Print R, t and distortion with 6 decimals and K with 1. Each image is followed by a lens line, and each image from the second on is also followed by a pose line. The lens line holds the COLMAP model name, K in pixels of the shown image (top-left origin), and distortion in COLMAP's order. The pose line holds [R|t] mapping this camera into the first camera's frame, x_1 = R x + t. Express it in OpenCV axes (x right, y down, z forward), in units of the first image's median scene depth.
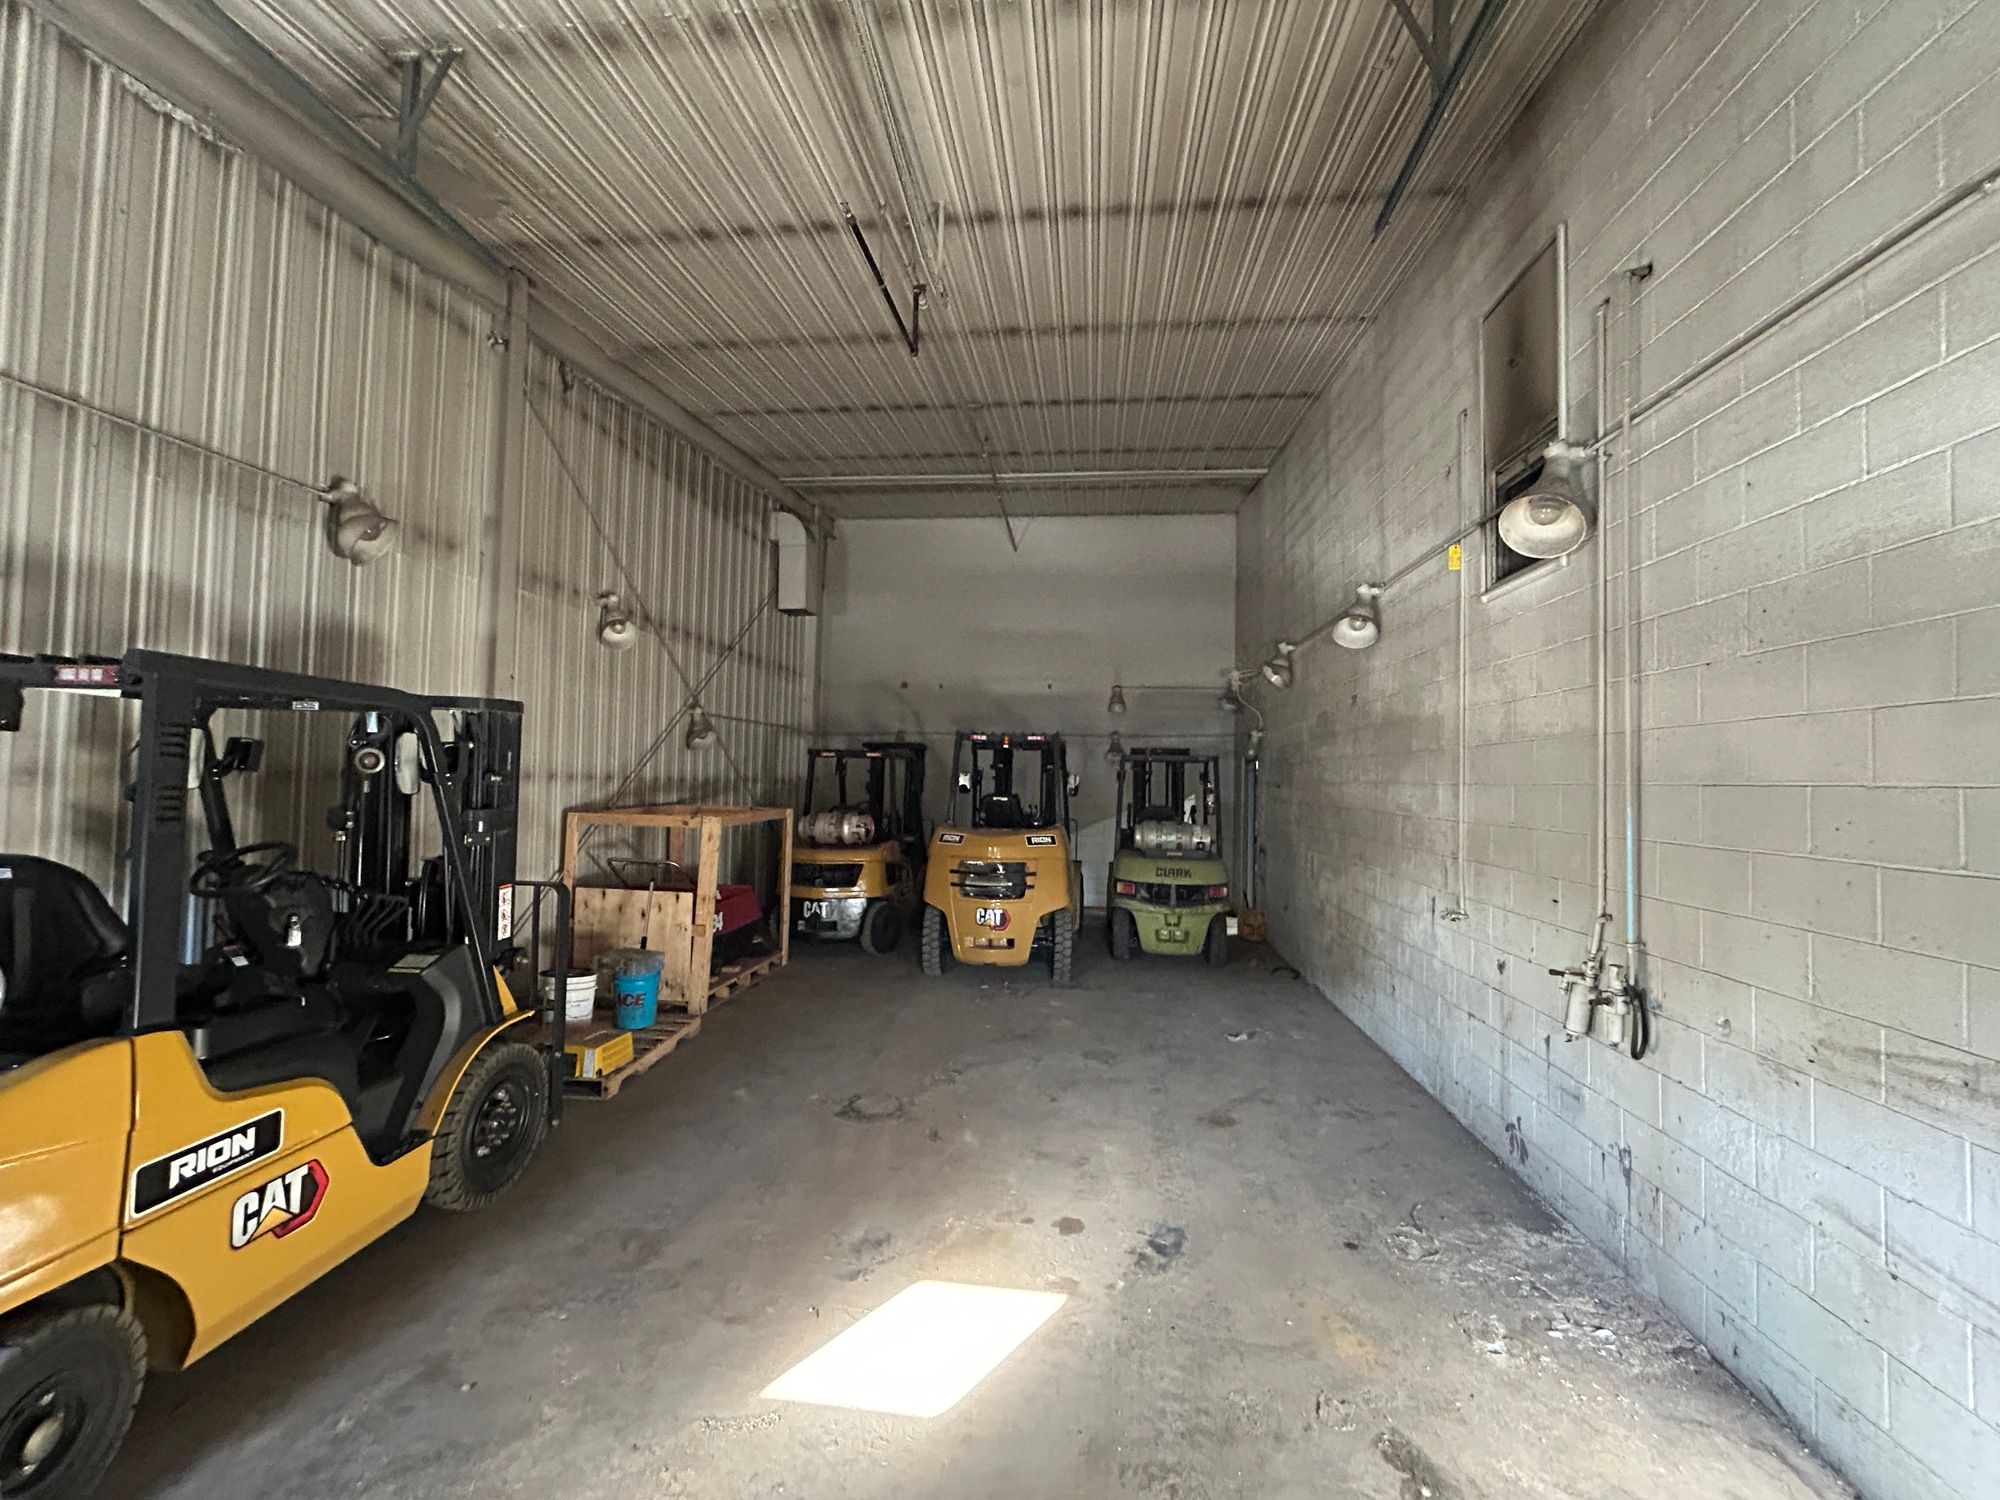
lens RADIAL K [[803.0, 0, 1000.0], [0, 803.0, 750.0], [0, 0, 1]] dist [0.000105, 0.000014]
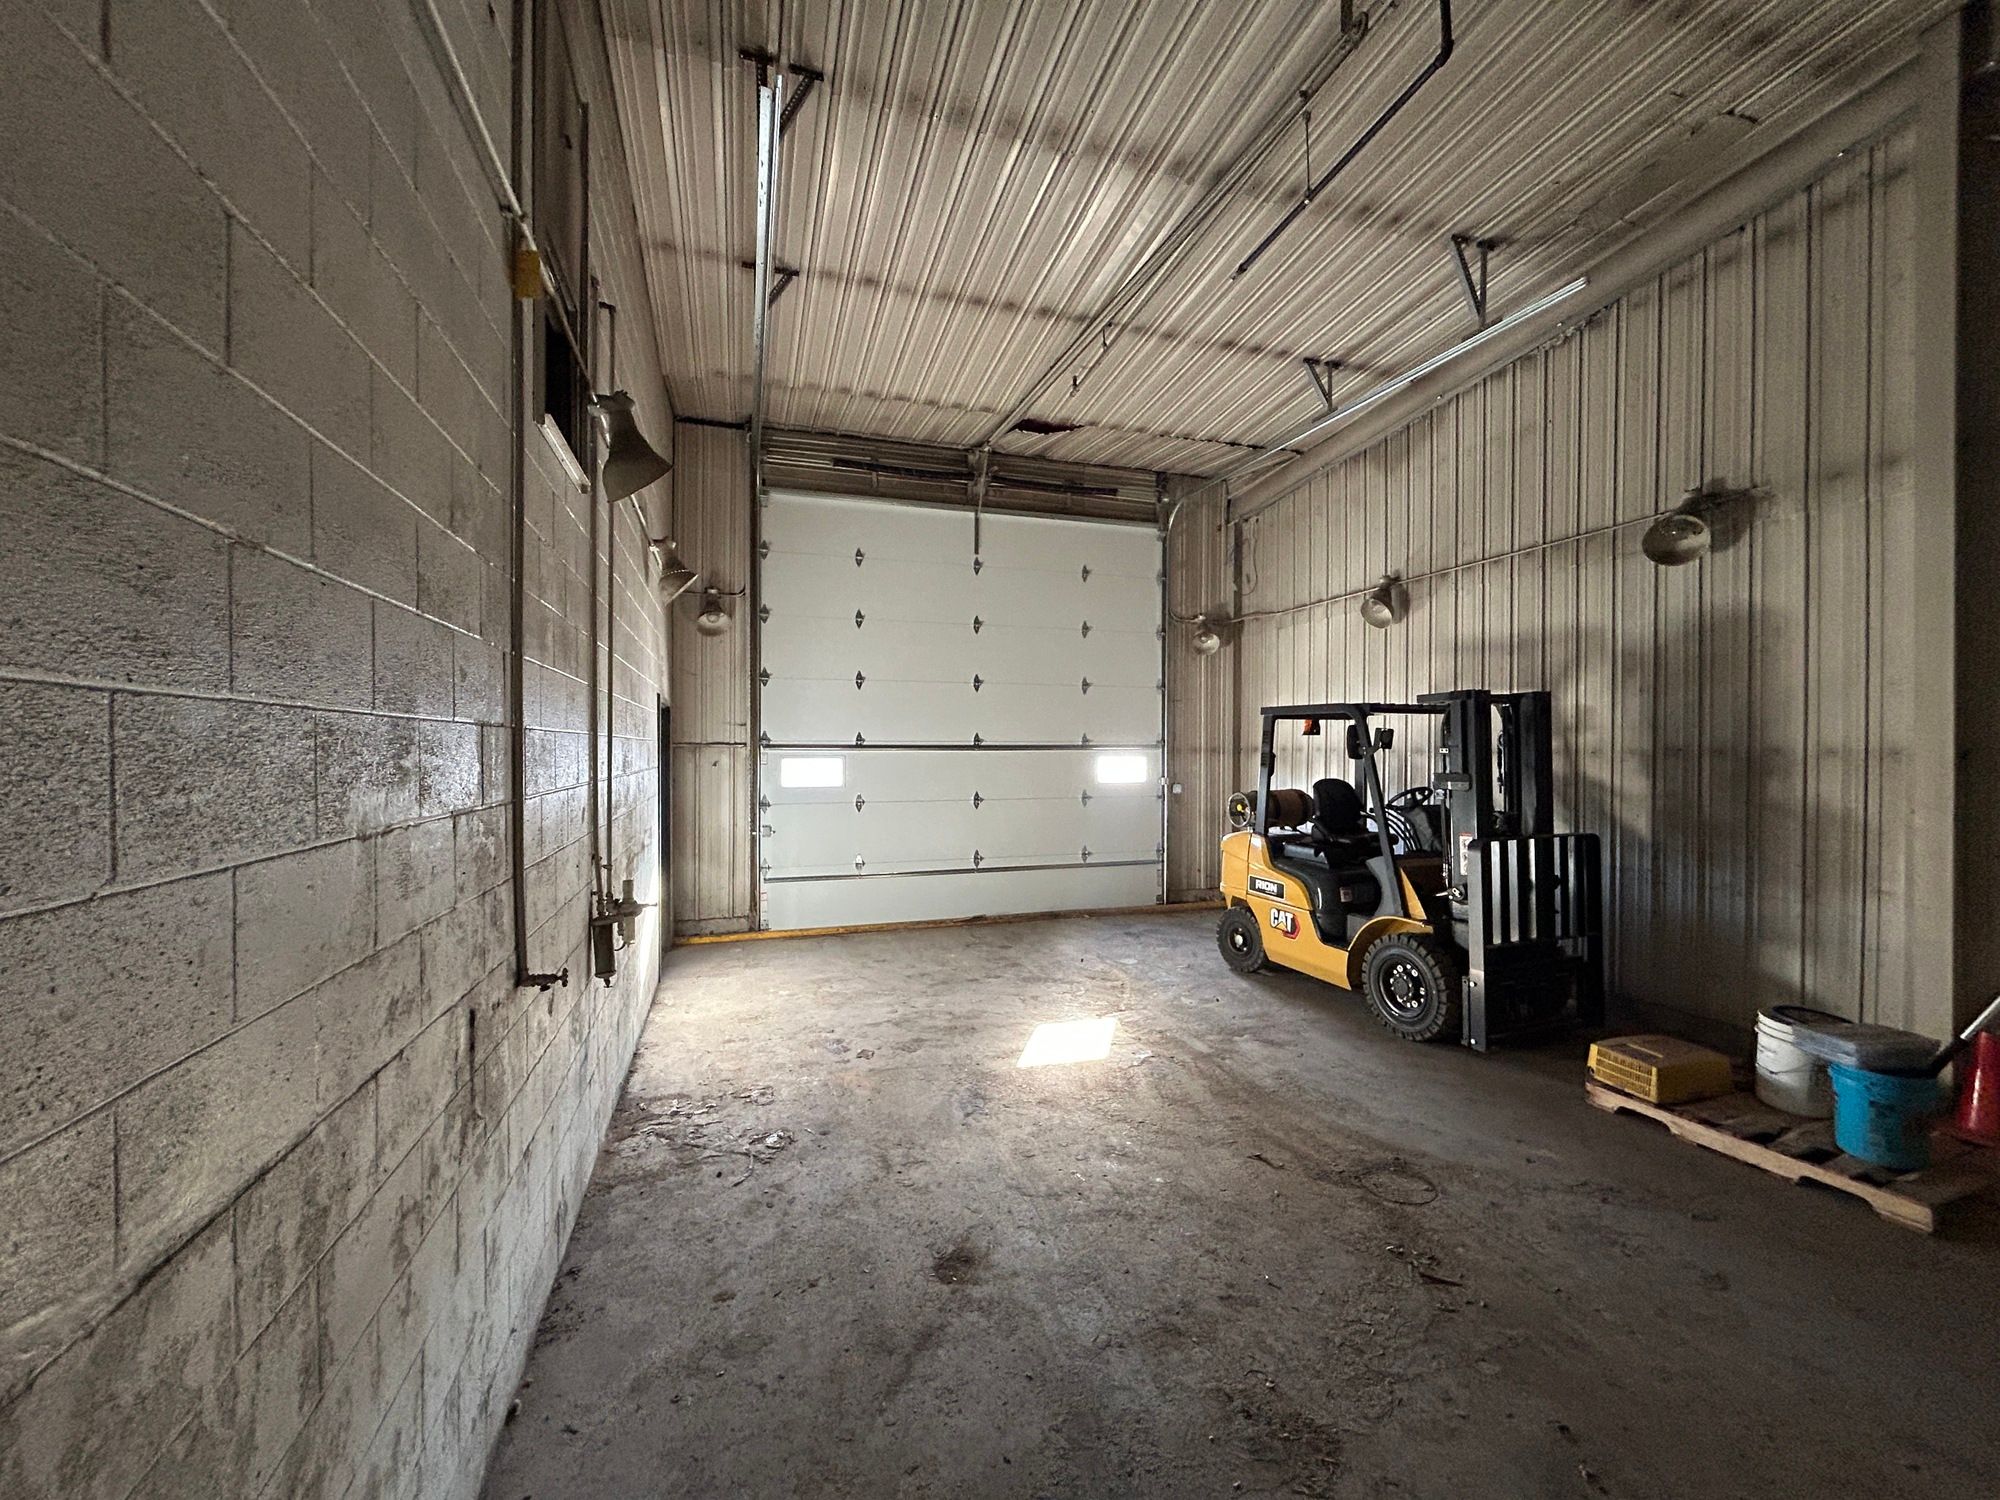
lens RADIAL K [[805.7, 0, 1000.0], [0, 805.7, 750.0], [0, 0, 1]] dist [-0.000100, -0.000013]
pose [[-0.911852, -0.017188, -0.410159, 0.898363], [-0.001078, 0.999220, -0.039477, 0.132601], [0.410517, -0.035555, -0.911159, 2.841708]]
